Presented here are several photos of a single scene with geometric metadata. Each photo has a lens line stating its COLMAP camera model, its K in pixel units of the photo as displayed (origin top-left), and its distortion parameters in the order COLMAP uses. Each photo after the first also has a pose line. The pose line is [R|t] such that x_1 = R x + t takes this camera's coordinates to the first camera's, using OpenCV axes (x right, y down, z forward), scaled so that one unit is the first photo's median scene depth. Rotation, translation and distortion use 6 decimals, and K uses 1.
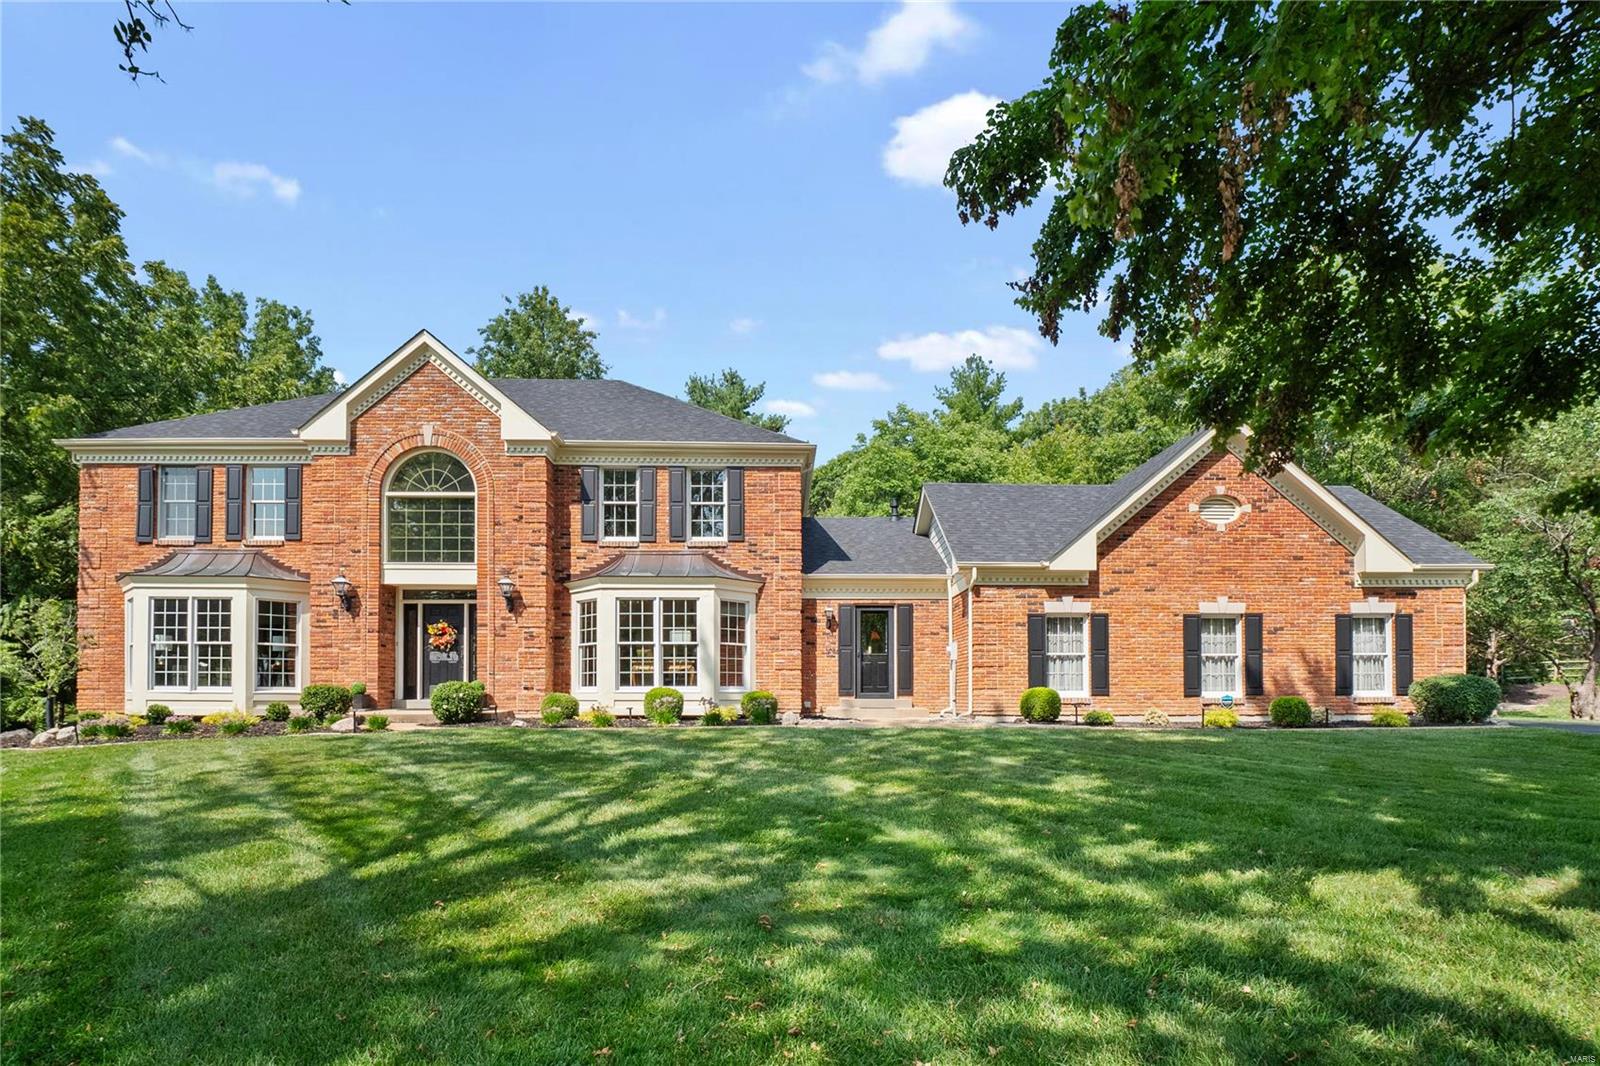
lens RADIAL K [[779.5, 0, 759.9], [0, 779.5, 680.7], [0, 0, 1]] dist [-0.000240, -0.012007]
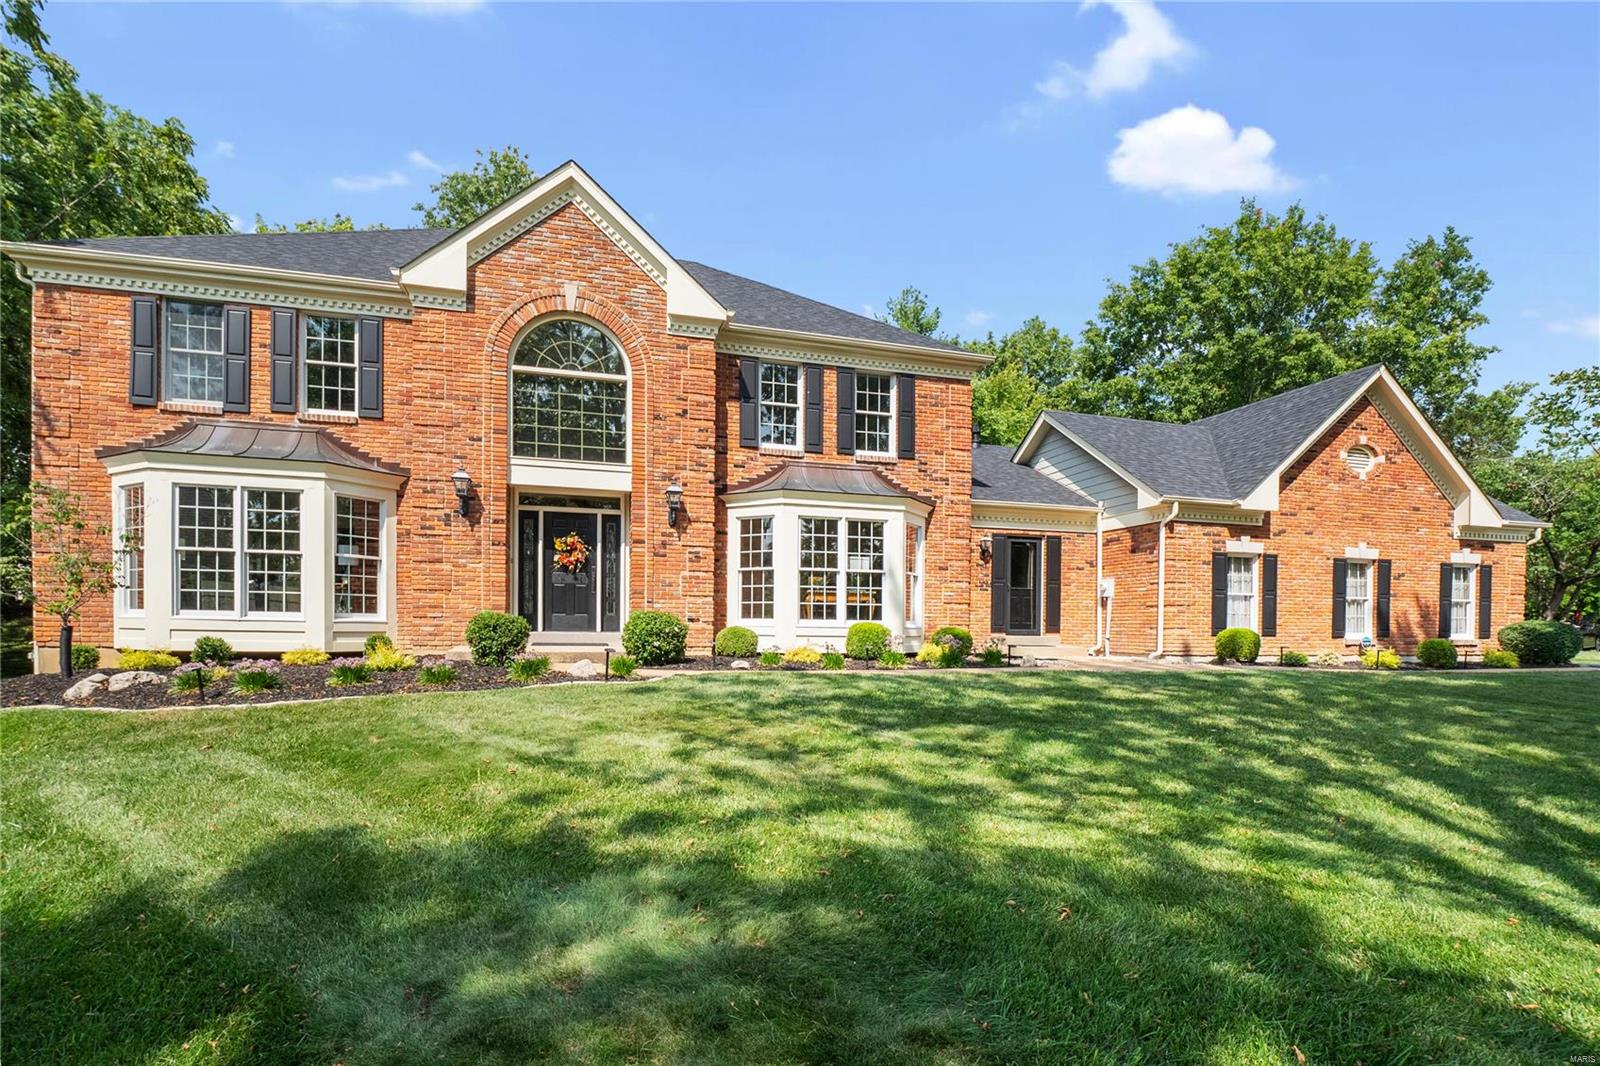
lens RADIAL K [[770.2, 0, 714.9], [0, 770.2, 631.6], [0, 0, 1]] dist [-0.000370, -0.011072]
pose [[0.970240, 0.010600, 0.241915, -0.471613], [-0.018664, 0.999343, 0.031070, -0.003943], [-0.241427, -0.034660, 0.969800, 0.197911]]
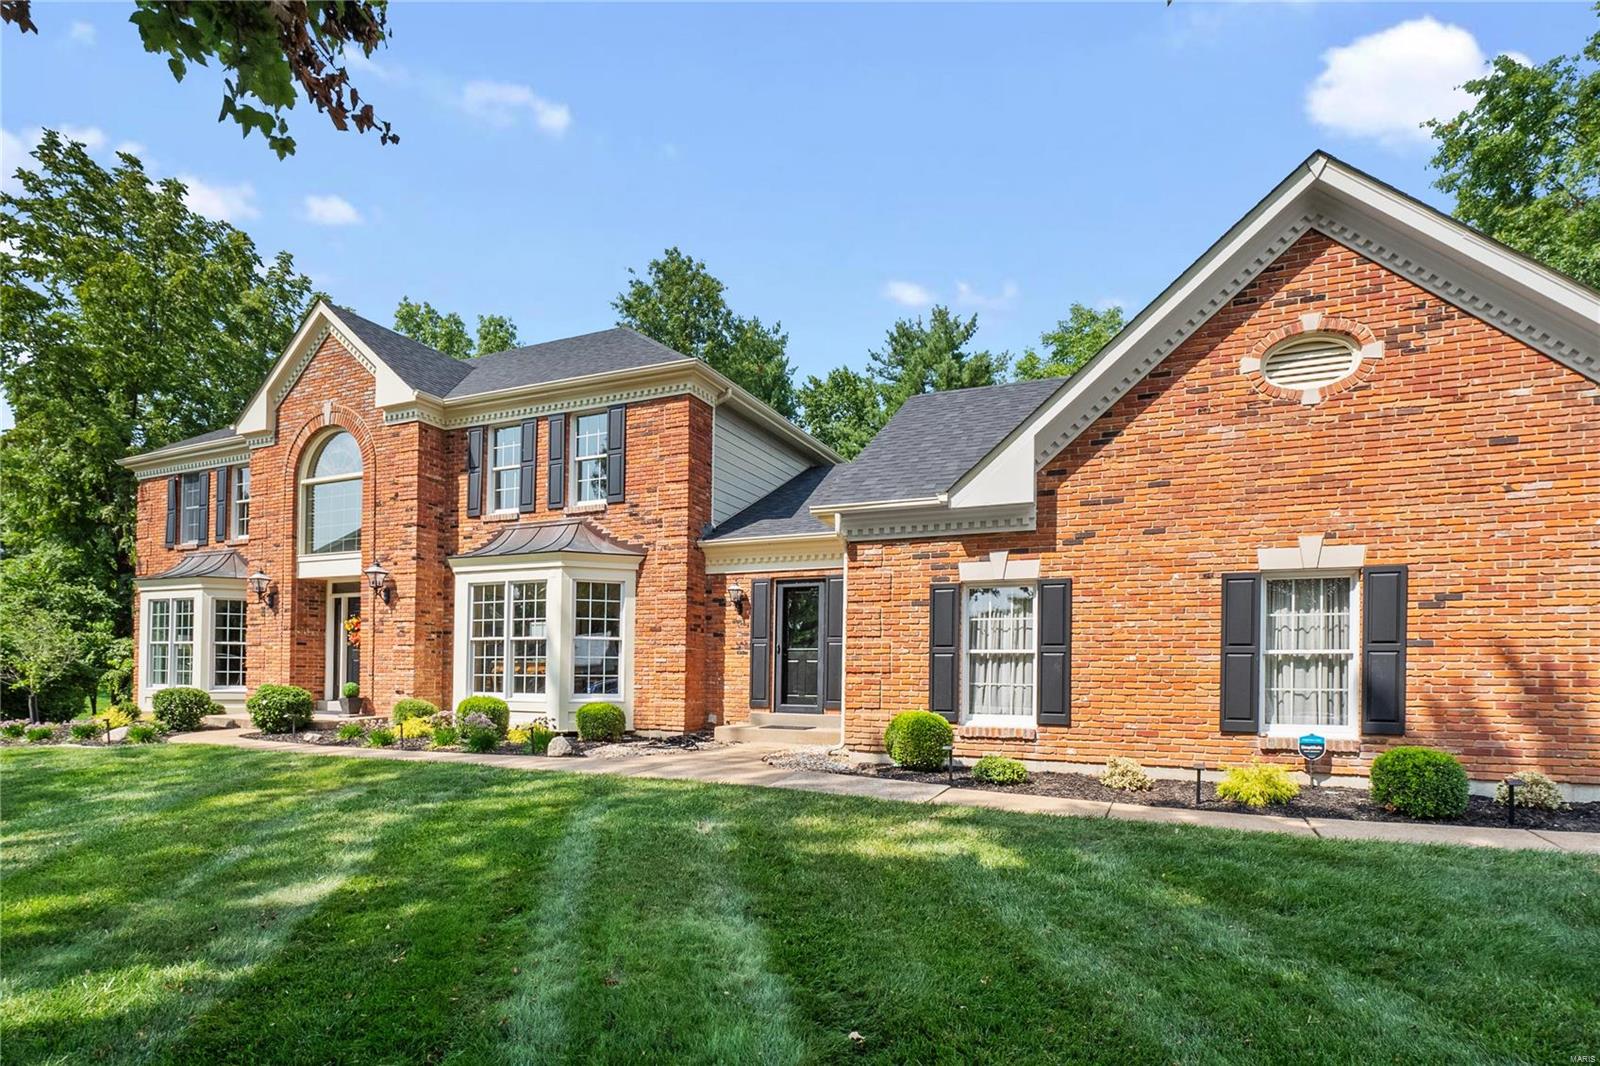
lens RADIAL K [[774.3, 0, 834.6], [0, 774.3, 664.0], [0, 0, 1]] dist [0.000396, -0.011777]
pose [[0.917764, 0.003018, -0.397114, 0.484585], [0.000091, 0.999969, 0.007811, -0.028181], [0.397125, -0.007205, 0.917736, 0.403507]]
